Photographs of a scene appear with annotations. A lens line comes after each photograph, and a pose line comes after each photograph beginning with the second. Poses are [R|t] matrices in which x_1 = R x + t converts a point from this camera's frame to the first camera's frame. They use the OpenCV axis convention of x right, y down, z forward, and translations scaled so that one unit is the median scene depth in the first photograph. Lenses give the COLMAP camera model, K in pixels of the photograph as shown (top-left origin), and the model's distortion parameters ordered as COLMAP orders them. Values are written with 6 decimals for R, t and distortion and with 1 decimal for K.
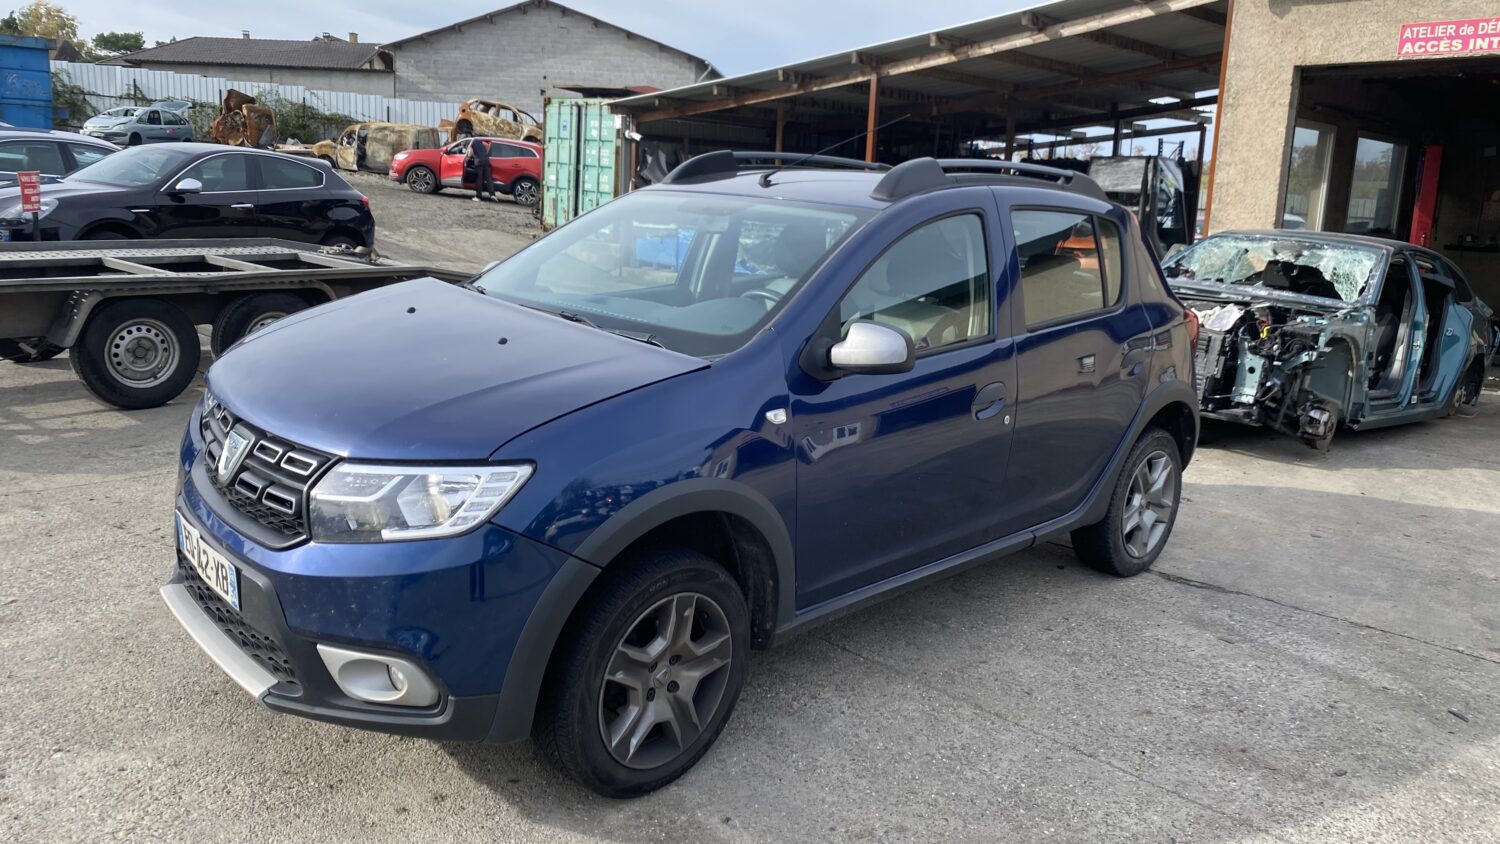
lens RADIAL K [[1139.7, 0, 757.0], [0, 1139.7, 420.6], [0, 0, 1]] dist [0.008070, -0.000467]
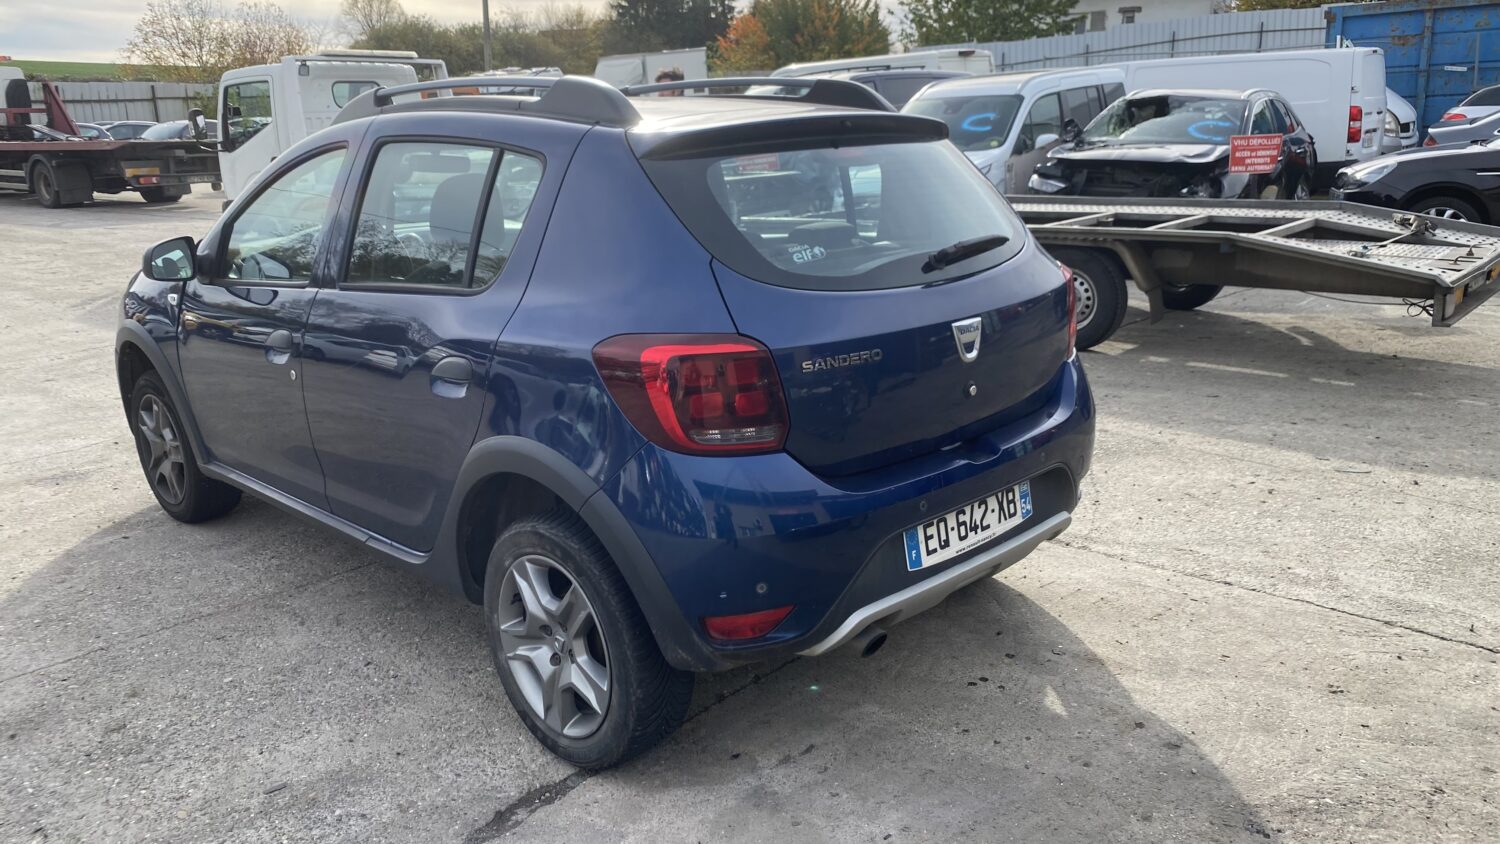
lens RADIAL K [[1155.3, 0, 752.2], [0, 1155.3, 417.9], [0, 0, 1]] dist [-0.003344, 0.010385]
pose [[-0.016491, 0.200094, -0.979638, 0.361609], [-0.184457, 0.962345, 0.199667, -0.070857], [0.982702, 0.183994, 0.021038, 0.431060]]
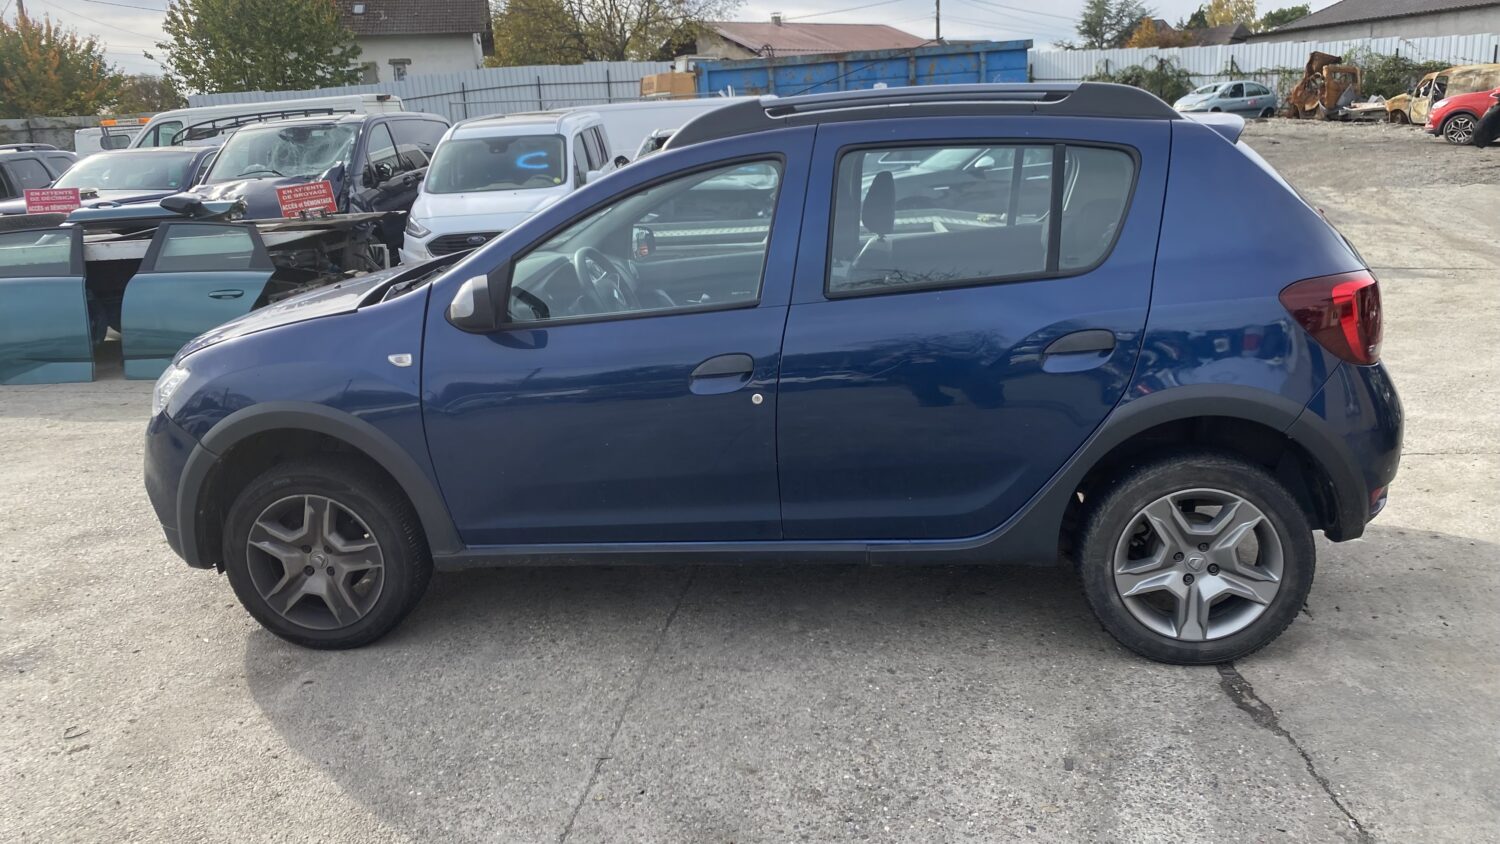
lens RADIAL K [[1139.7, 0, 757.0], [0, 1139.7, 420.6], [0, 0, 1]] dist [0.008070, -0.000467]
pose [[0.592541, 0.113554, -0.797496, 0.290919], [-0.091592, 0.993091, 0.073352, -0.015658], [0.800316, 0.029580, 0.598848, 0.154053]]
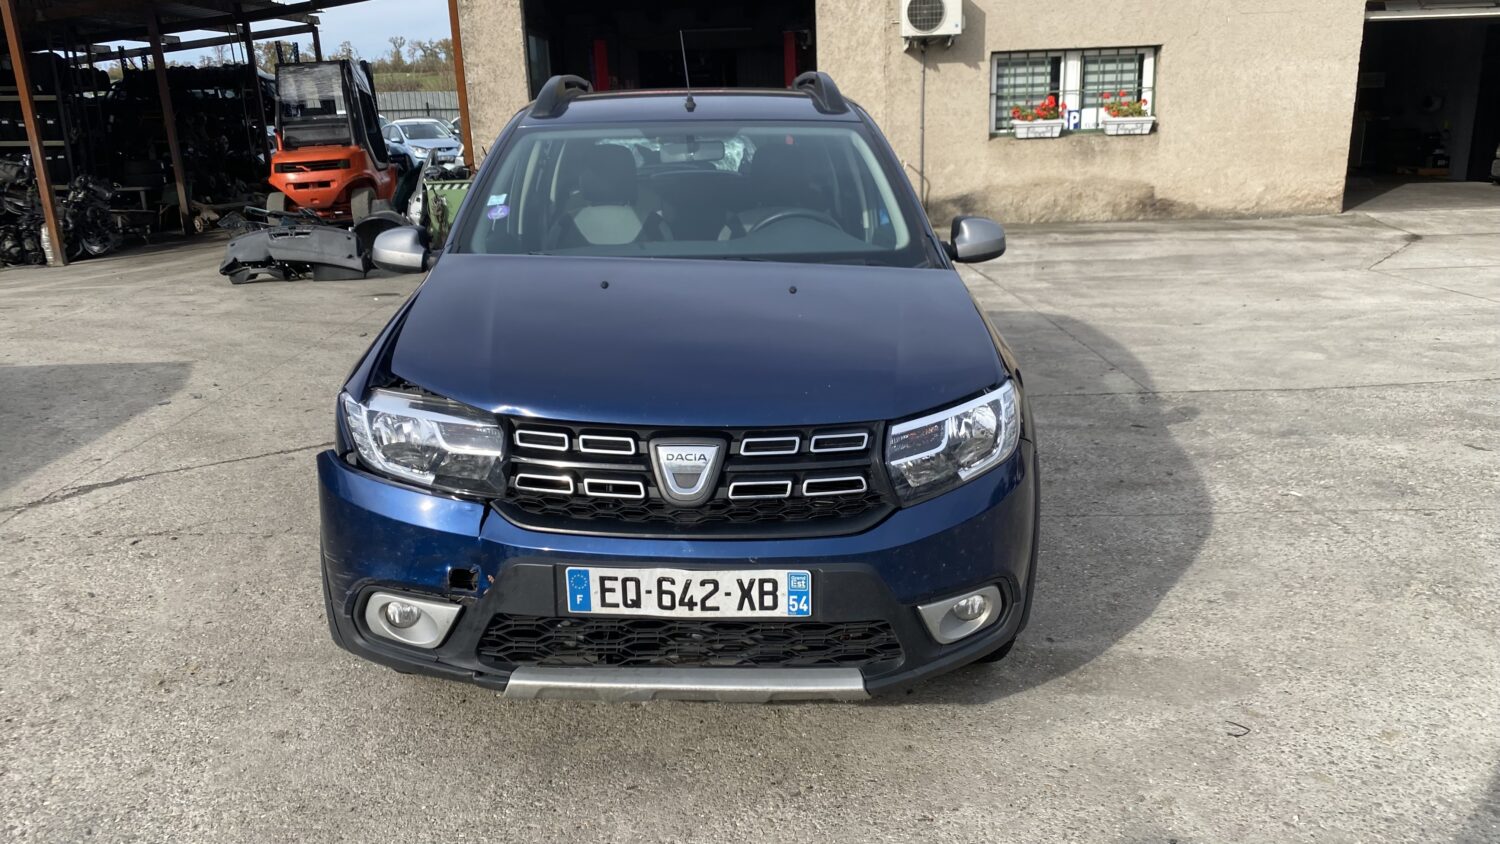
lens RADIAL K [[1166.6, 0, 712.6], [0, 1166.6, 426.5], [0, 0, 1]] dist [0.017786, 0.002477]
pose [[0.690804, -0.264445, 0.672948, -0.248746], [0.209631, 0.963993, 0.163621, -0.034345], [-0.691986, 0.028041, 0.721366, 0.082962]]
